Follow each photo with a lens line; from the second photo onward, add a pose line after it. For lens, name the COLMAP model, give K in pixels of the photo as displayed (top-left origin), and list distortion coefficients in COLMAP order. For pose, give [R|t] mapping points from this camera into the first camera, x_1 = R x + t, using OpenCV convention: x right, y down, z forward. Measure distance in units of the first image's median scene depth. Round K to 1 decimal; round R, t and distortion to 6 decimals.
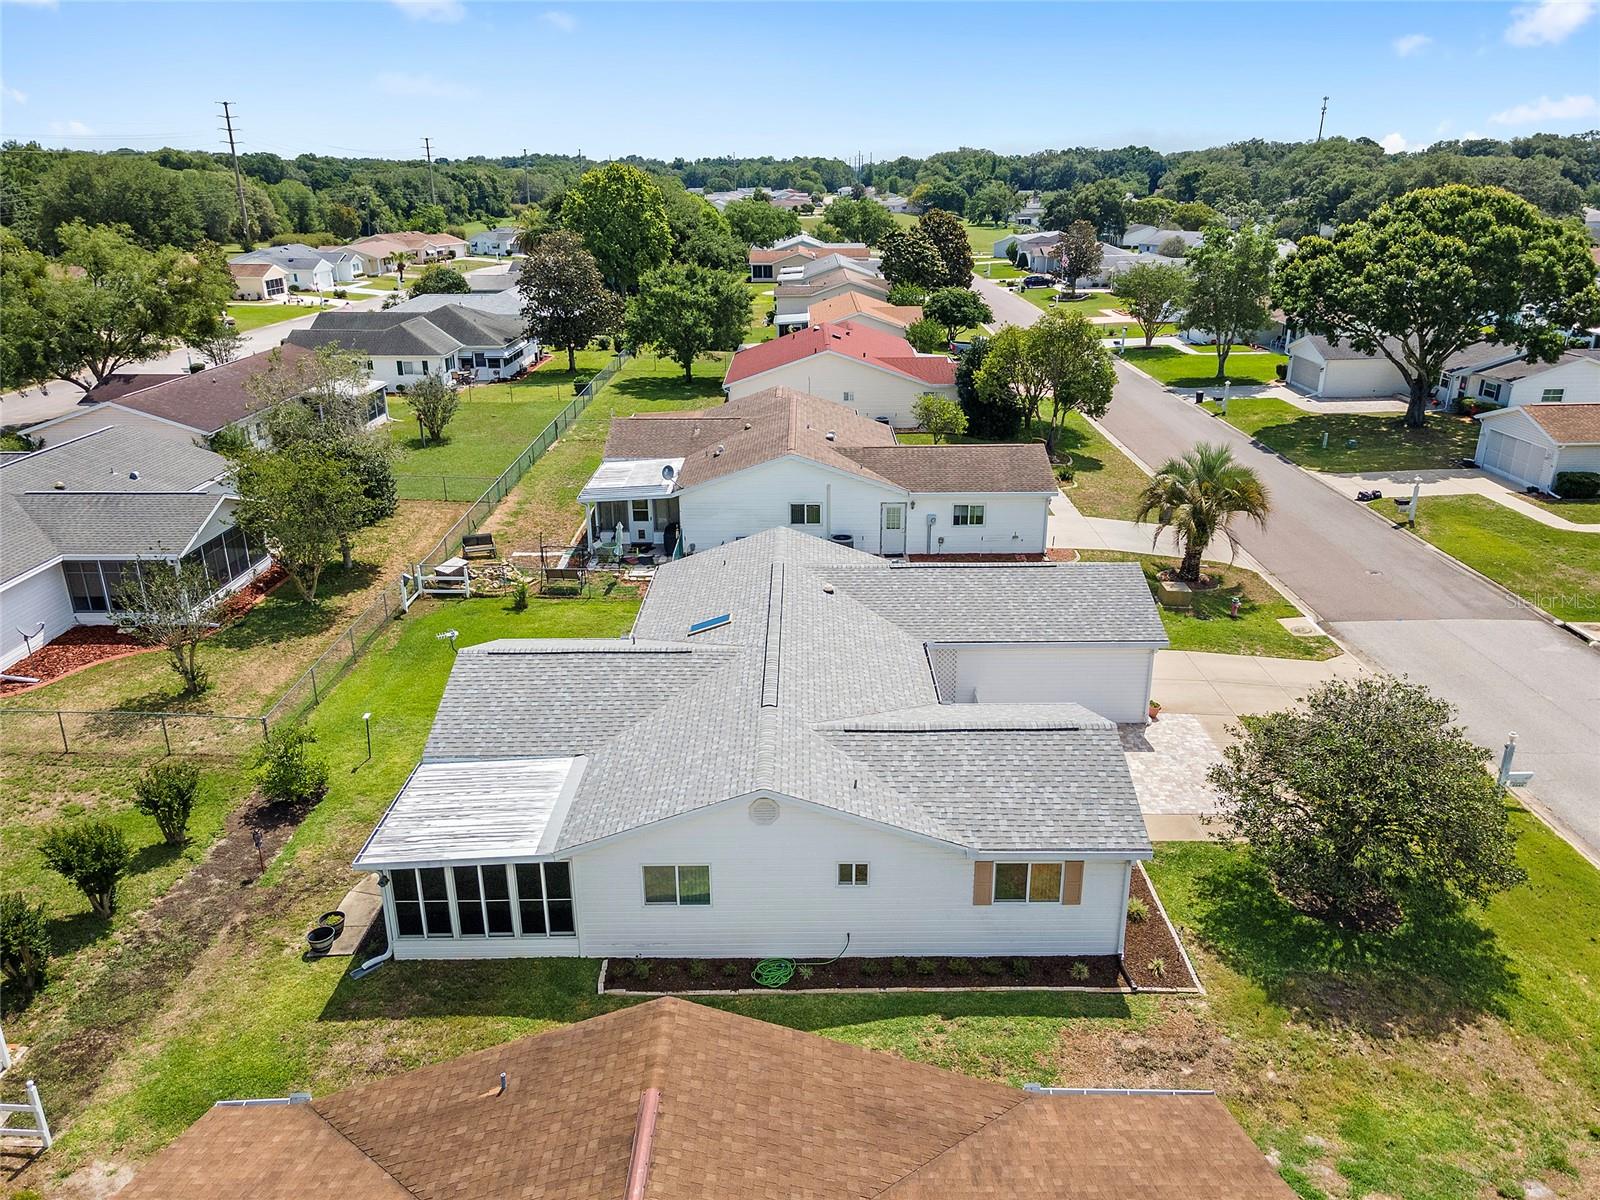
lens RADIAL K [[1175.5, 0, 800.0], [0, 1175.5, 600.0], [0, 0, 1]] dist [0.037595, 0.000821]
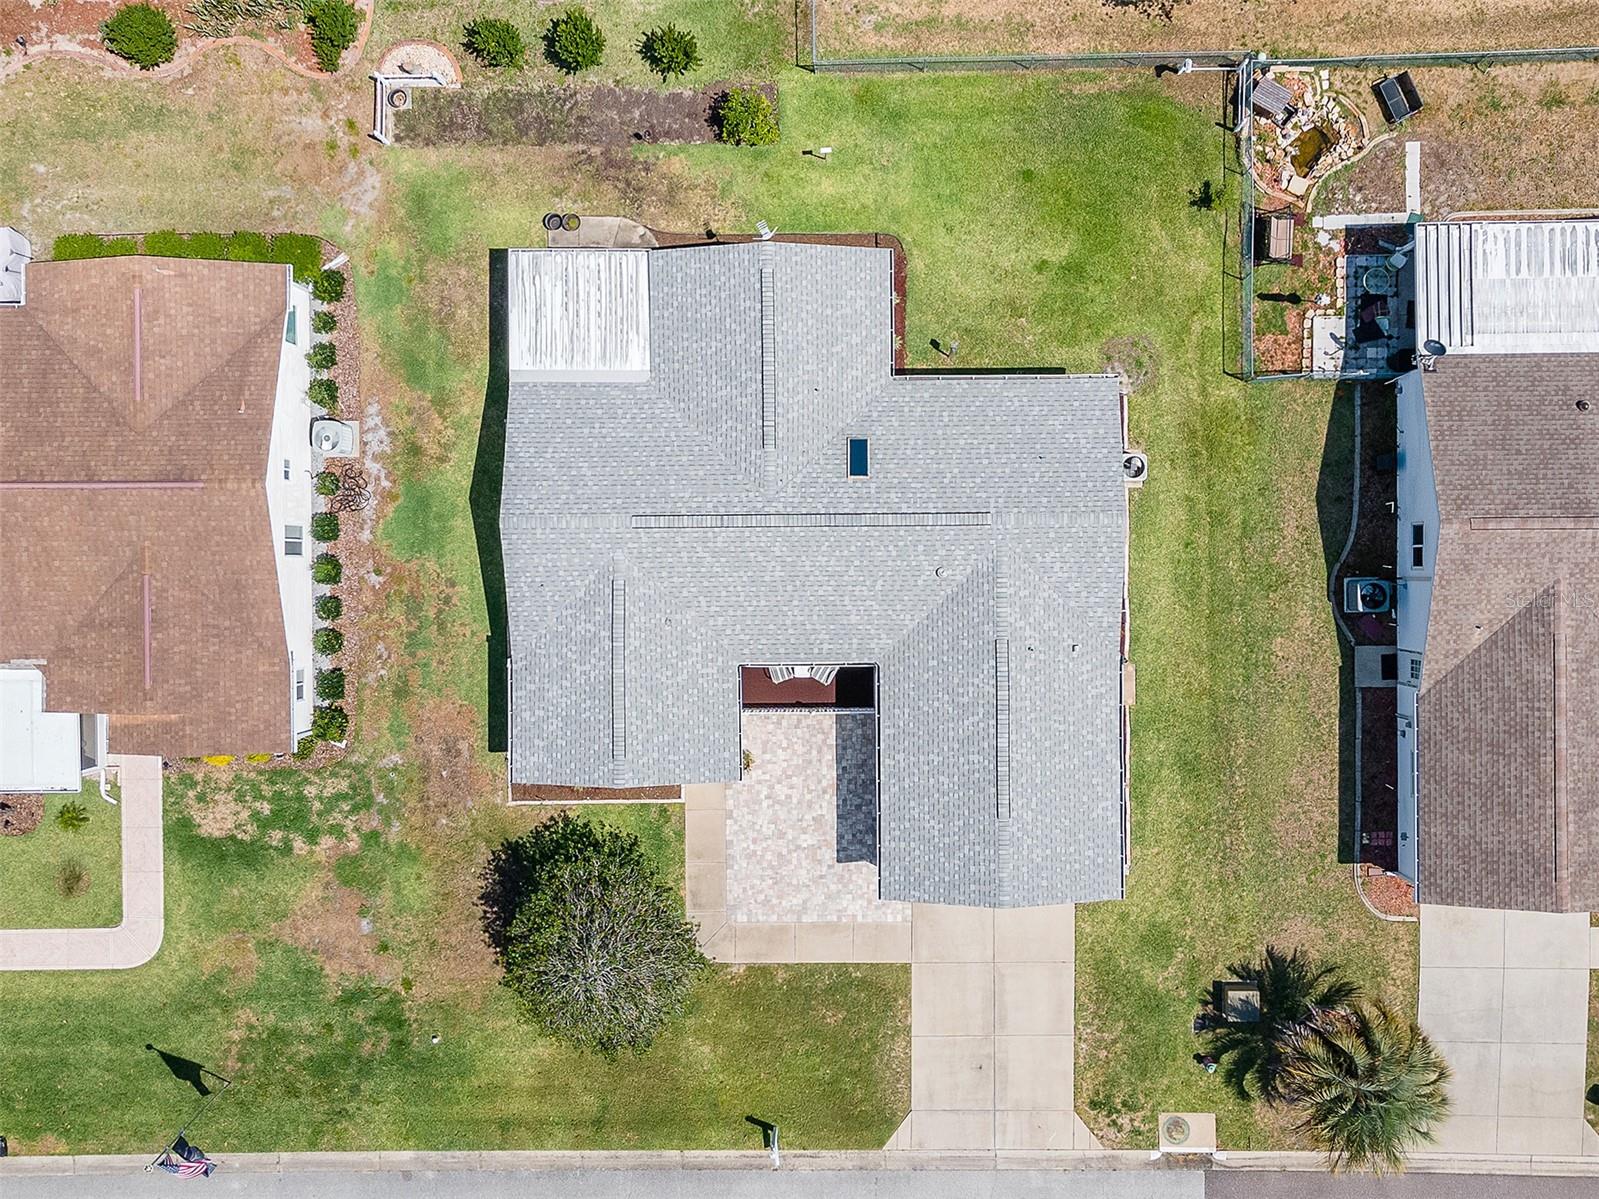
lens RADIAL K [[1174.8, 0, 799.5], [0, 1174.8, 599.5], [0, 0, 1]] dist [0.037595, 0.000821]
pose [[0.011580, 0.999907, -0.007250, 0.043852], [-0.329163, 0.010658, 0.944213, -0.672110], [0.944202, -0.008548, 0.329255, 0.444242]]
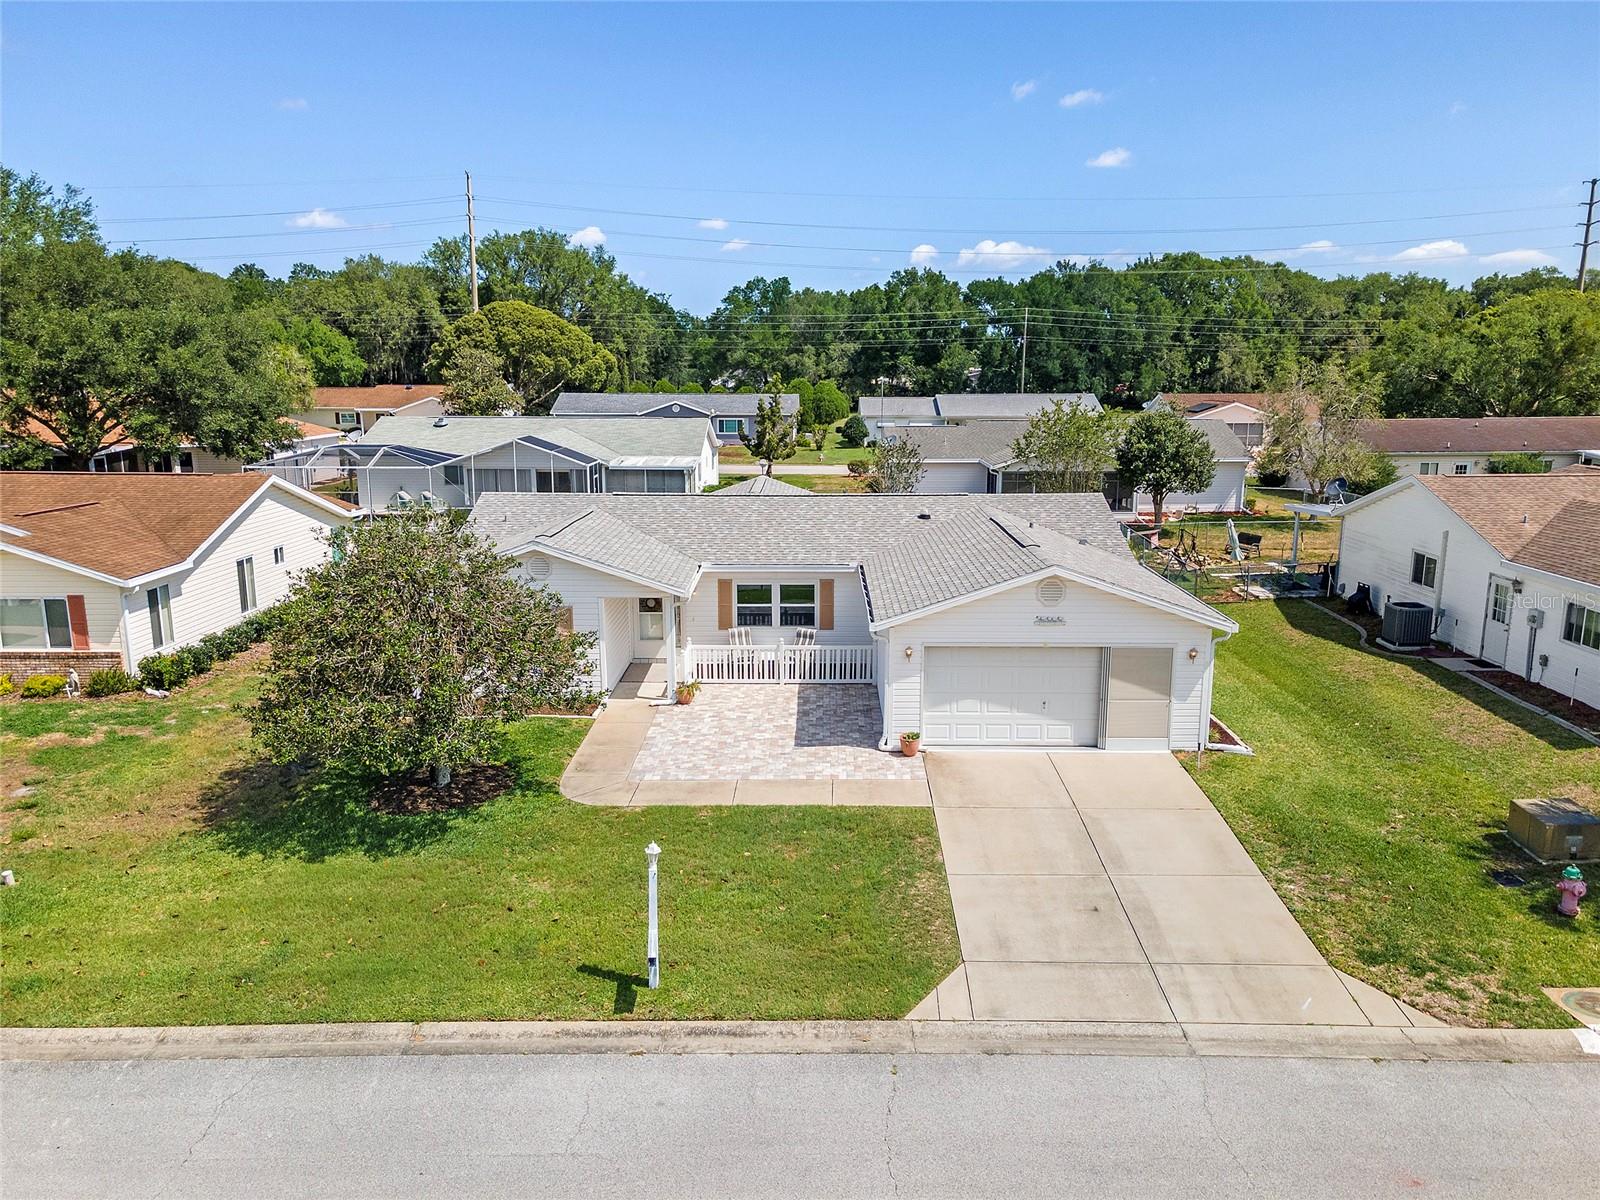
lens RADIAL K [[1141.9, 0, 800.0], [0, 1141.9, 600.0], [0, 0, 1]] dist [0.027251, 0.053874]
pose [[-0.013214, 0.211650, -0.977256, 0.721322], [-0.342945, 0.917101, 0.203259, -0.074428], [0.939262, 0.337831, 0.060466, 0.678607]]
